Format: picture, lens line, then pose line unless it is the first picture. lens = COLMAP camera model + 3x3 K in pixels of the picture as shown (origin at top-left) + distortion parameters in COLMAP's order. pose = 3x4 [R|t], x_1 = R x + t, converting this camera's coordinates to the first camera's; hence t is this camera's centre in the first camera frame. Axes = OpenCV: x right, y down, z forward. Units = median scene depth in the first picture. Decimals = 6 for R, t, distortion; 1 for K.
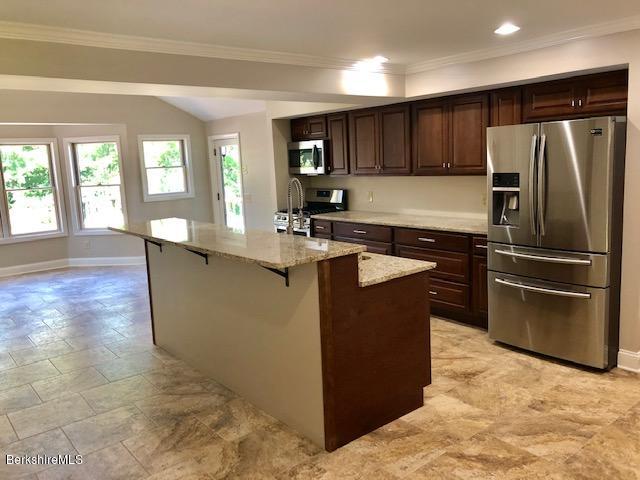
lens RADIAL K [[532.7, 0, 320.0], [0, 532.7, 236.6], [0, 0, 1]] dist [0.056795, -0.028172]
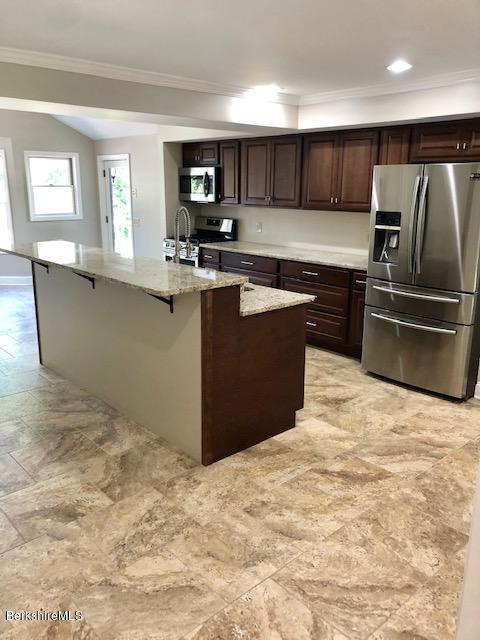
lens RADIAL K [[532.7, 0, 238.7], [0, 532.7, 318.4], [0, 0, 1]] dist [0.056795, -0.028172]
pose [[0.997673, 0.038538, 0.056249, 0.008450], [-0.043972, 0.994135, 0.098805, -0.004011], [-0.052111, -0.101049, 0.993516, -0.033331]]
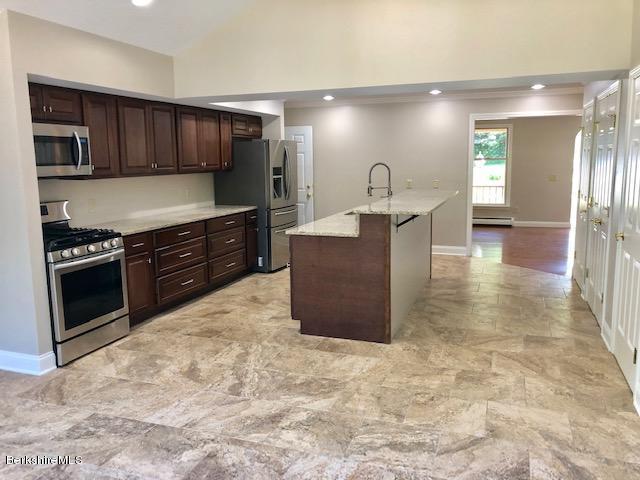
lens RADIAL K [[532.7, 0, 320.0], [0, 532.7, 240.5], [0, 0, 1]] dist [0.056795, -0.028172]
pose [[-0.512092, -0.088056, 0.854405, -1.243738], [0.155673, 0.968742, 0.193144, -0.206529], [-0.844706, 0.231915, -0.482377, 1.824346]]
